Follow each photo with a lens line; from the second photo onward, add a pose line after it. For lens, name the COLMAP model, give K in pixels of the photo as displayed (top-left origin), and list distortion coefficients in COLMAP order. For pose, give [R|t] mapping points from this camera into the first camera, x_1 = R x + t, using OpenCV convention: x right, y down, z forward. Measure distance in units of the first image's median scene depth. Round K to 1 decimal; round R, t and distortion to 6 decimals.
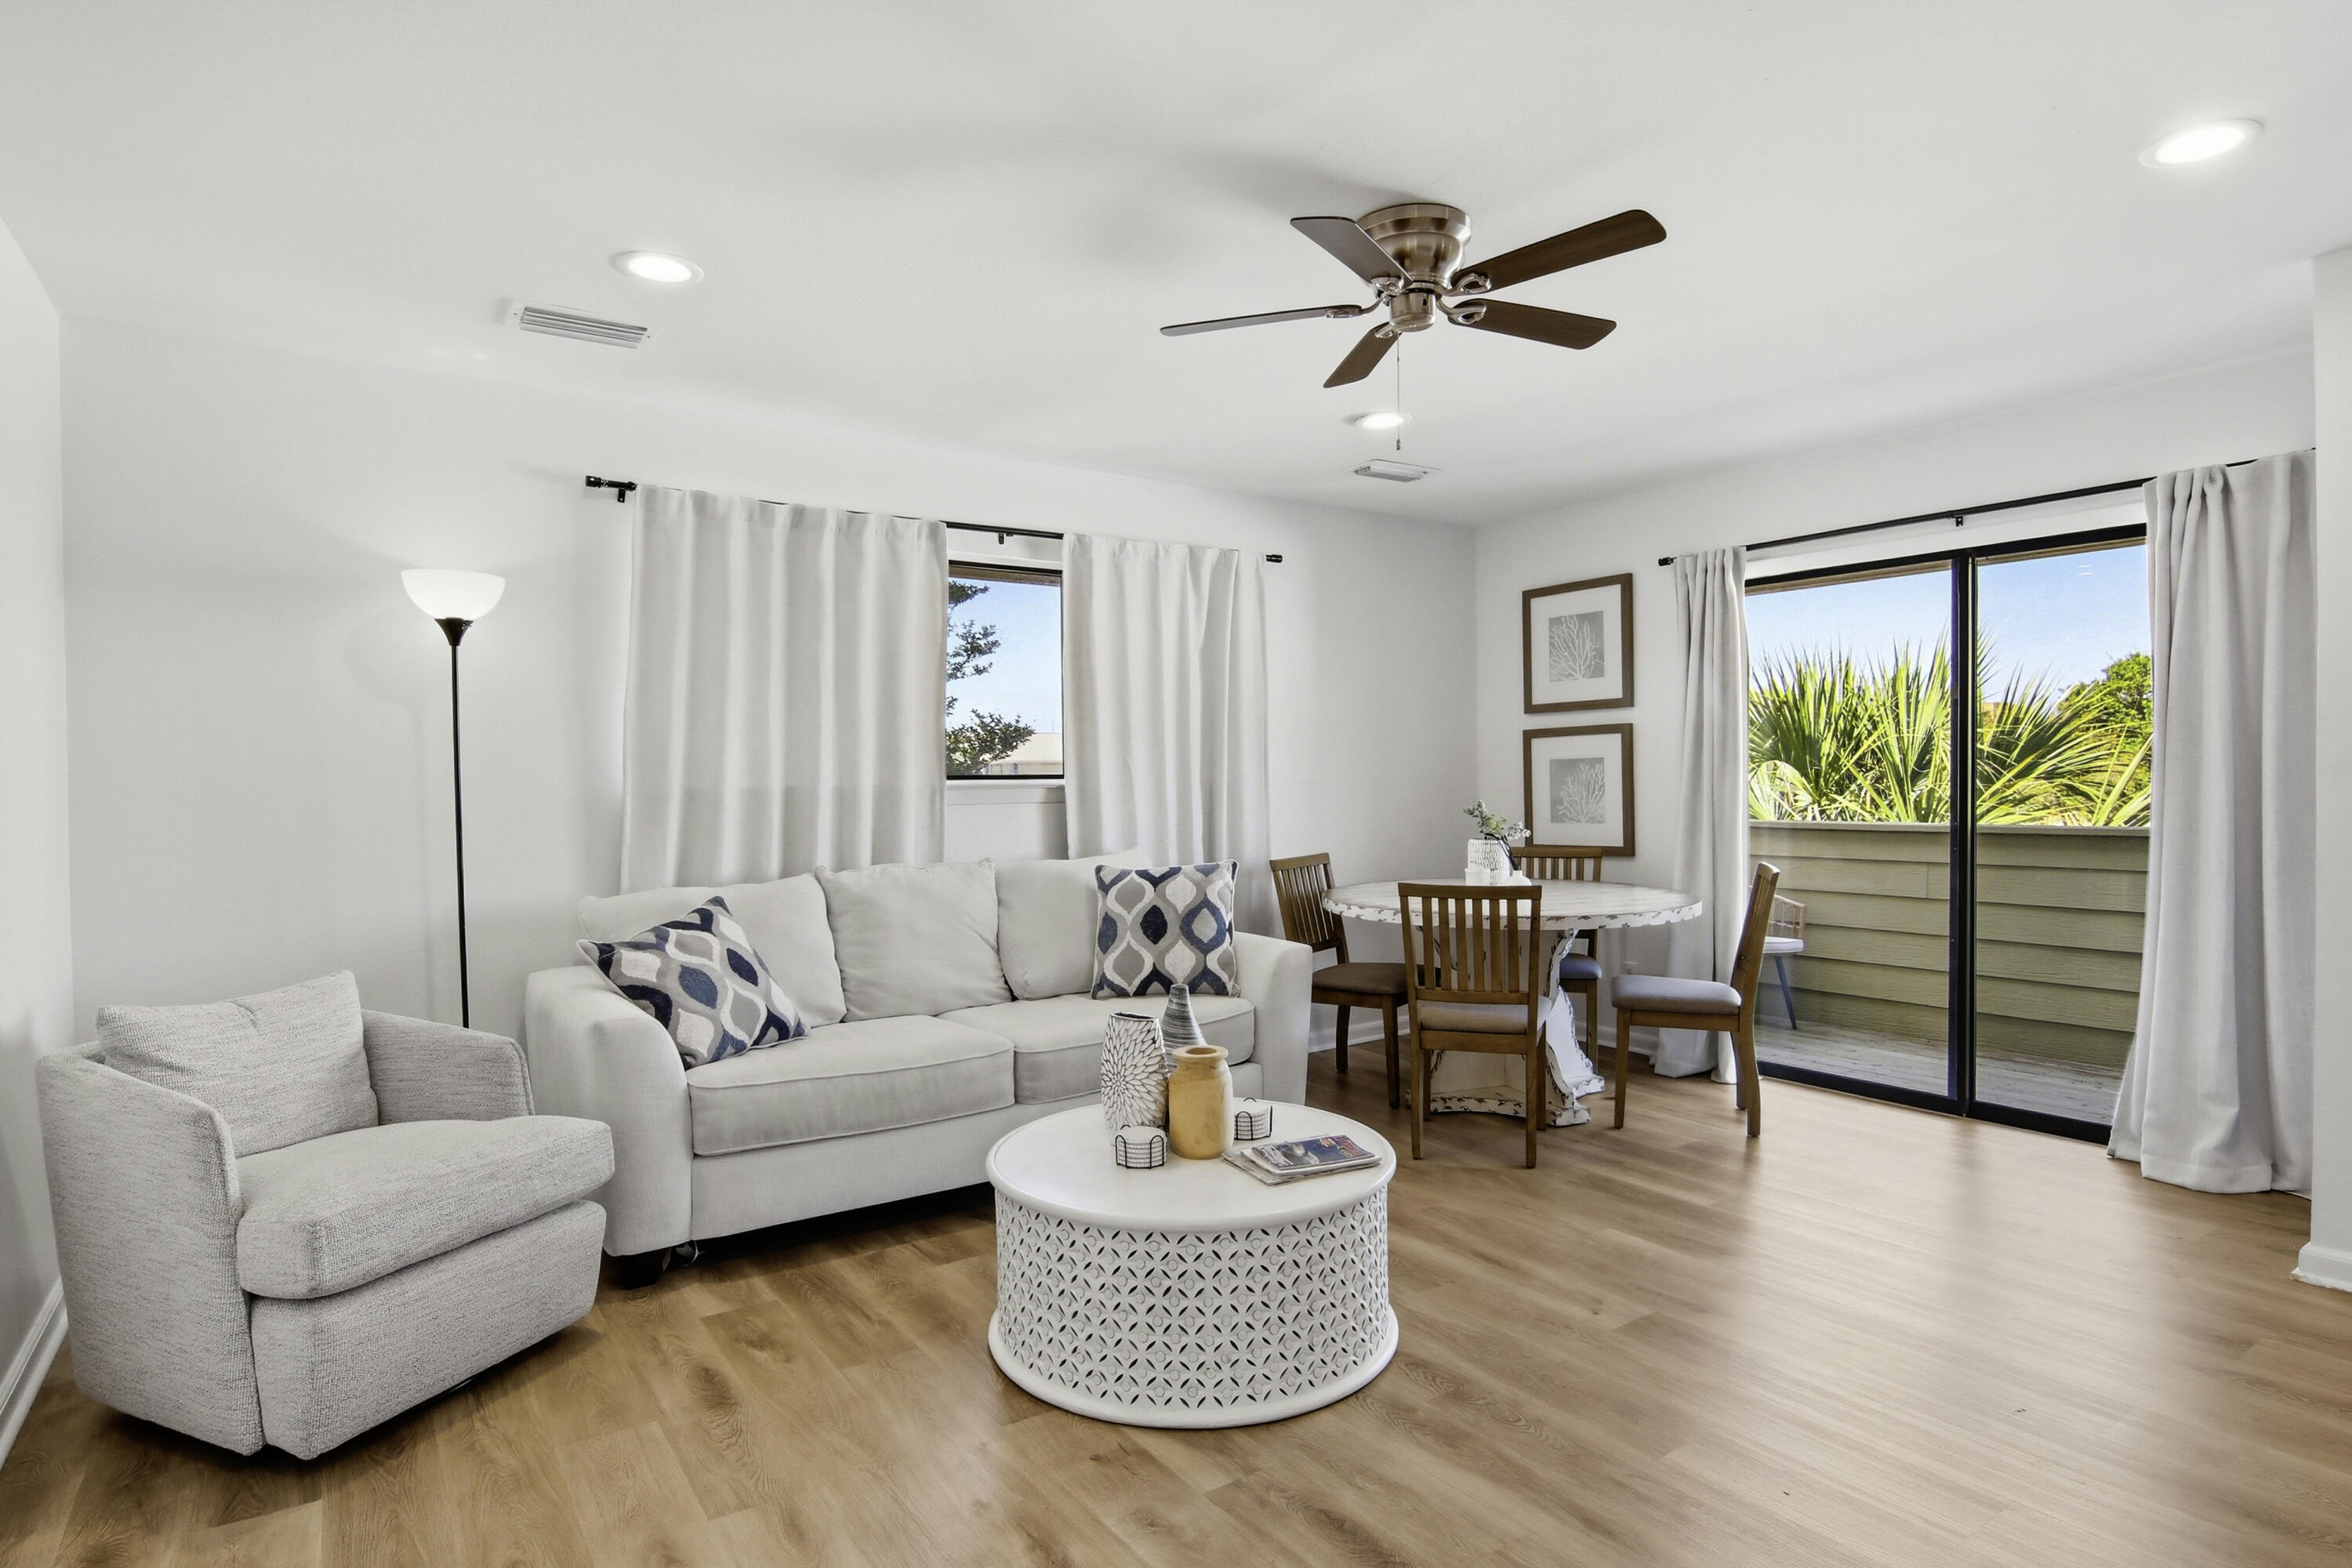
lens RADIAL K [[1227.6, 0, 1150.6], [0, 1227.6, 797.1], [0, 0, 1]] dist [-0.005575, -0.011345]
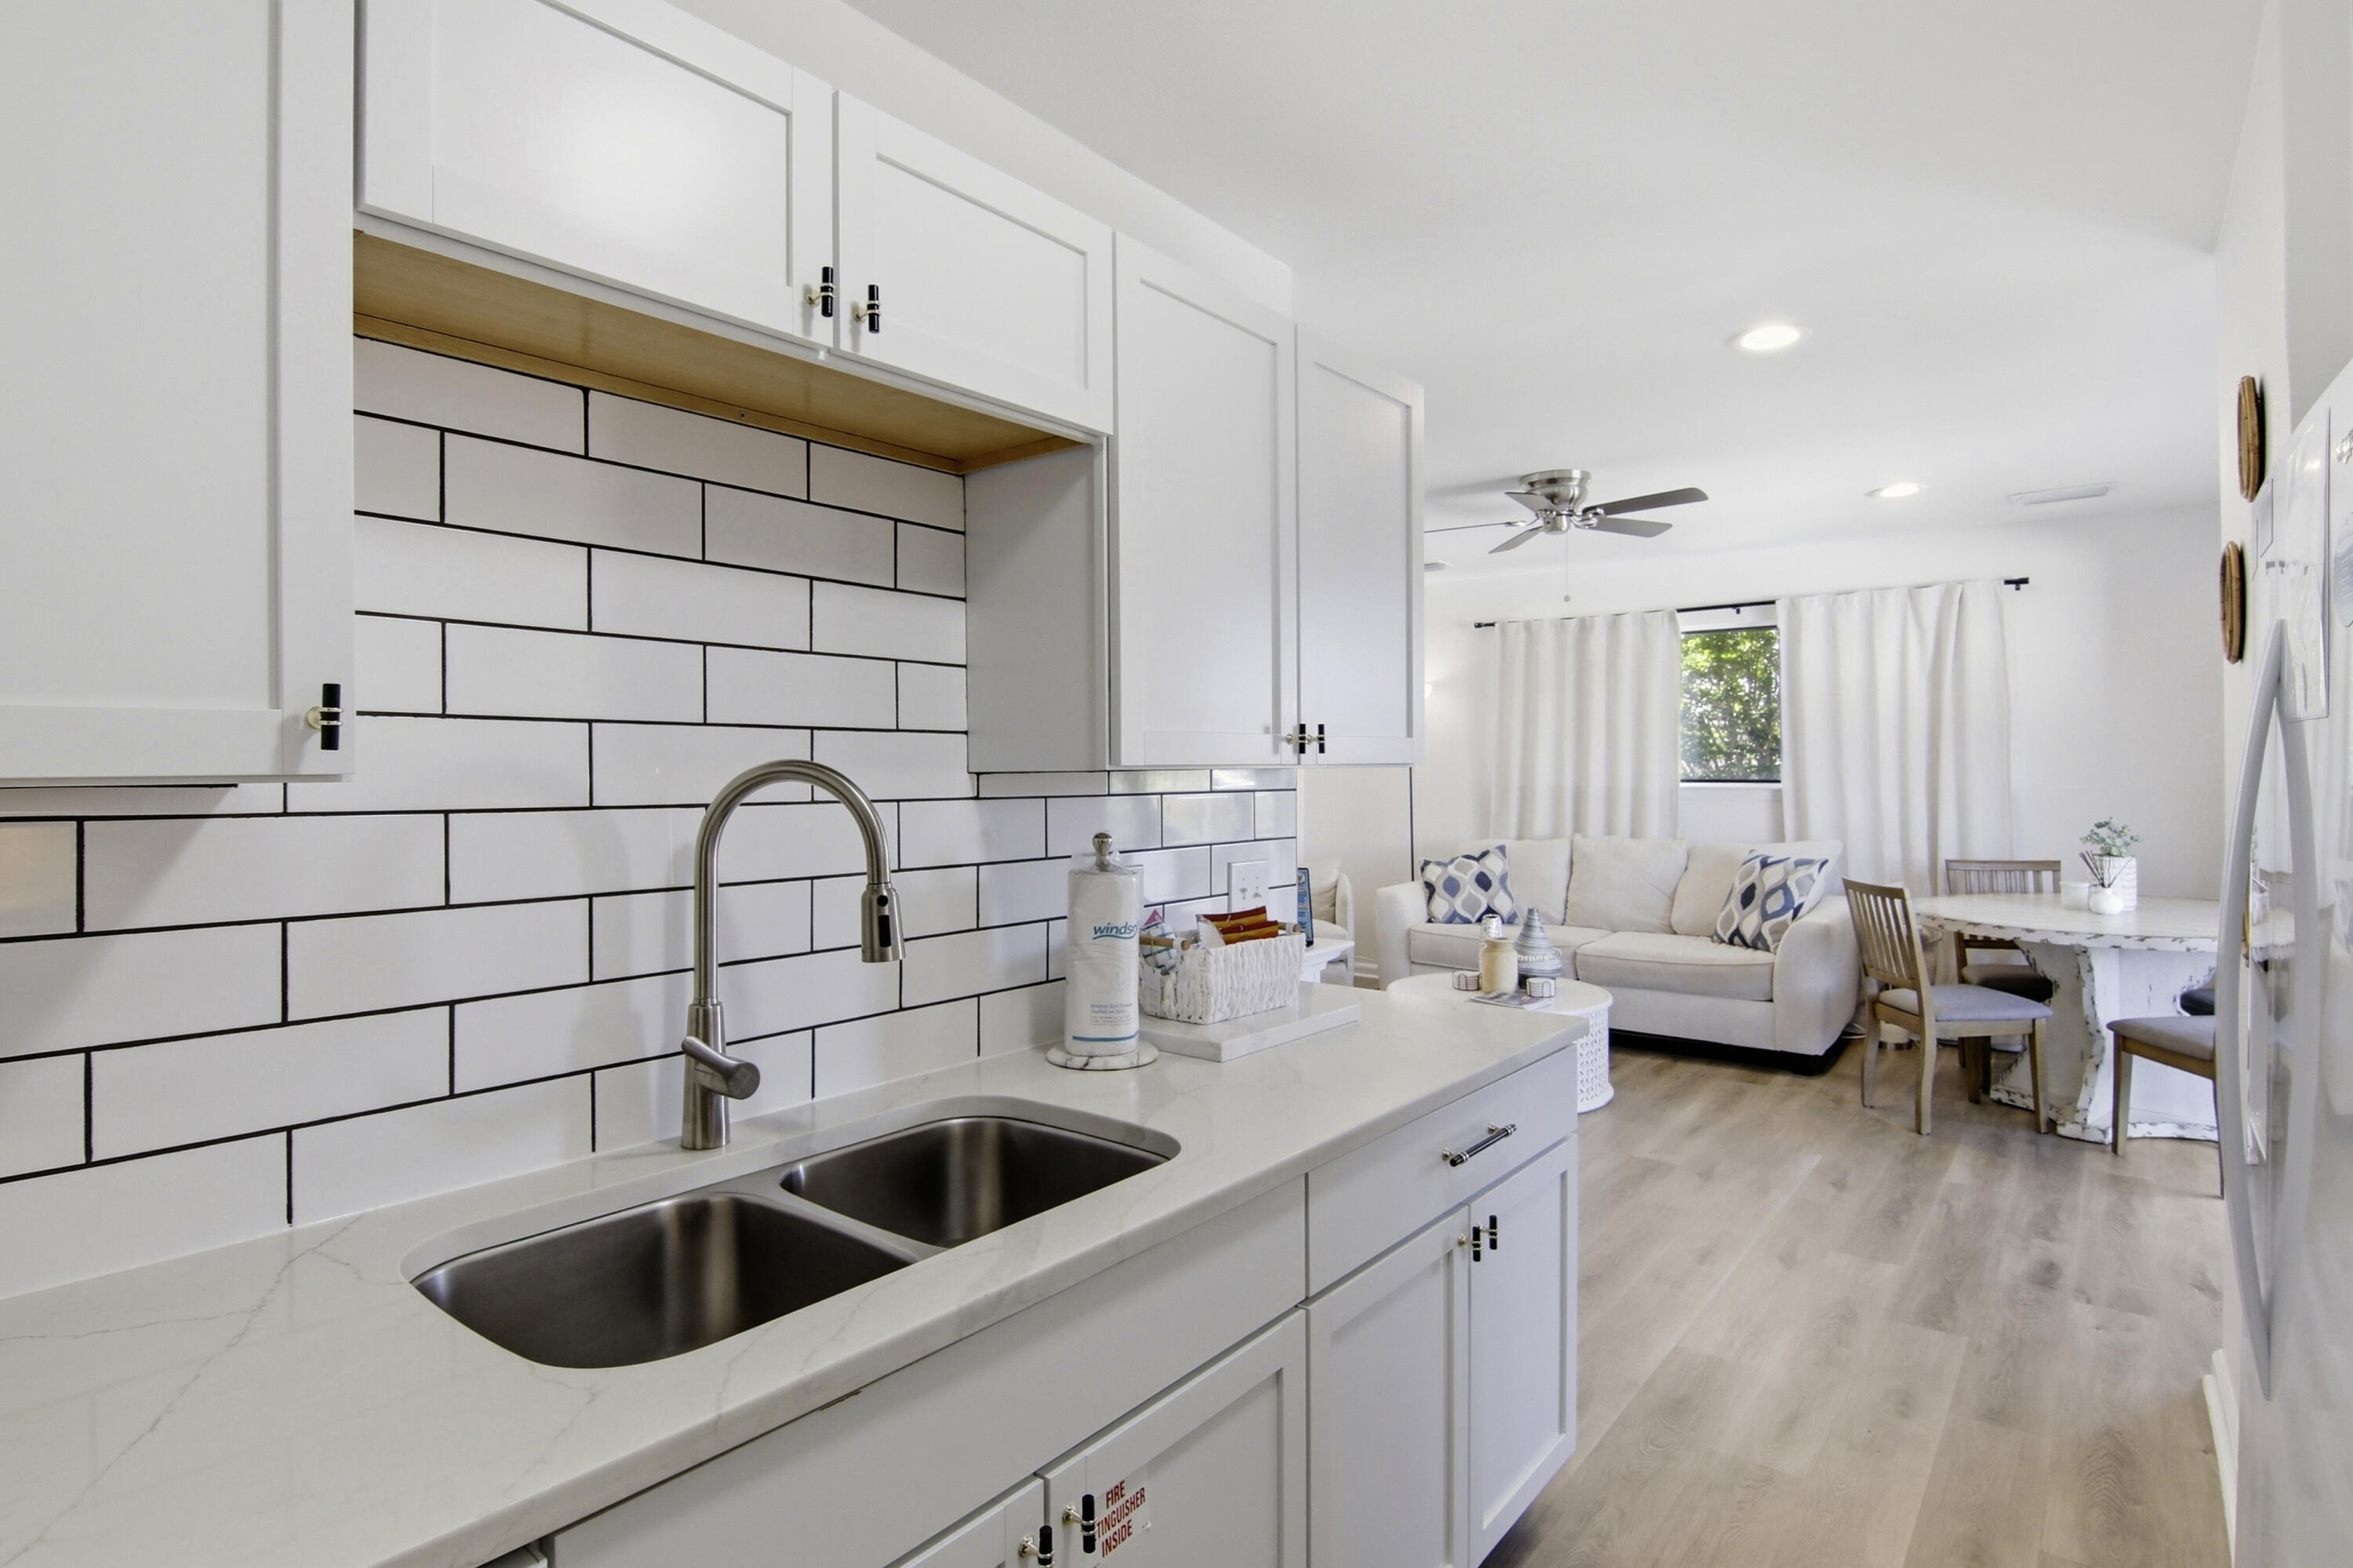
lens RADIAL K [[1228.1, 0, 1189.4], [0, 1228.1, 771.6], [0, 0, 1]] dist [-0.005575, -0.011345]
pose [[0.329656, 0.009155, -0.944057, 0.888061], [-0.002577, 0.999958, 0.008798, -0.036755], [0.944098, -0.000468, 0.329665, -0.024811]]
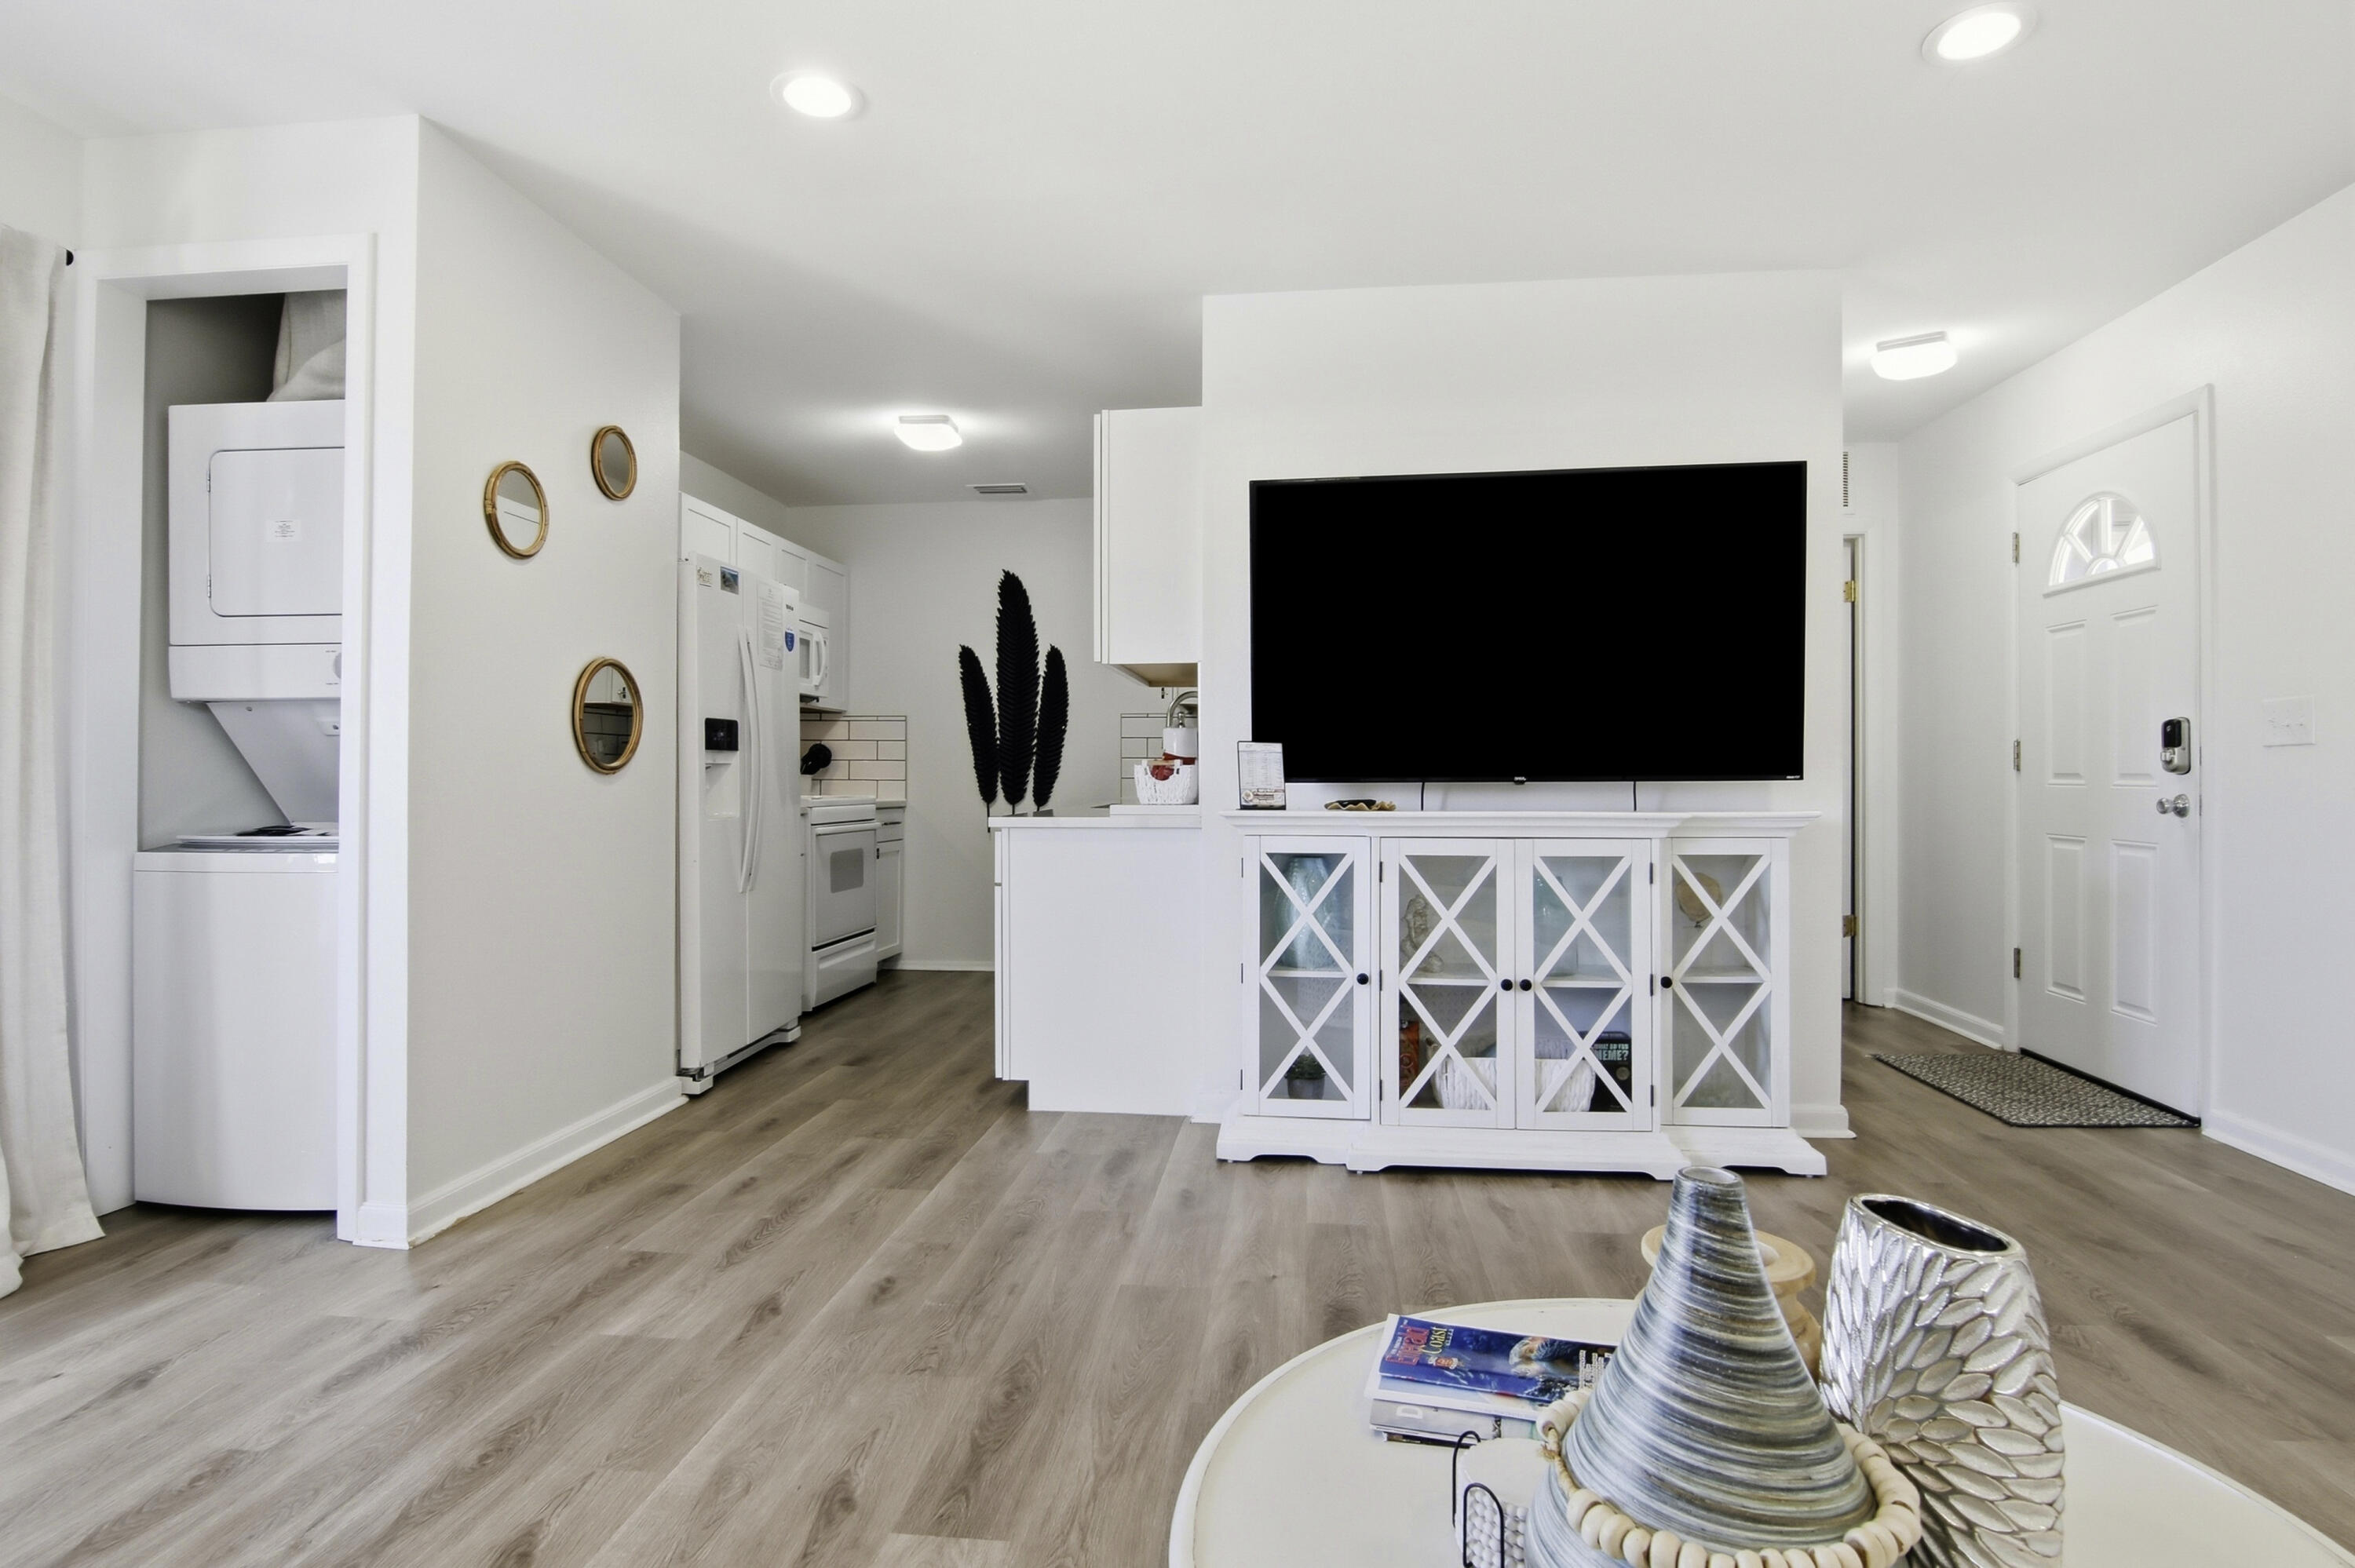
lens RADIAL K [[1229.0, 0, 1195.3], [0, 1229.0, 775.3], [0, 0, 1]] dist [-0.005575, -0.011345]
pose [[-0.780939, 0.014645, 0.624435, -0.037376], [0.016089, 0.999865, -0.003328, 0.036907], [-0.624400, 0.007447, -0.781070, 0.752438]]
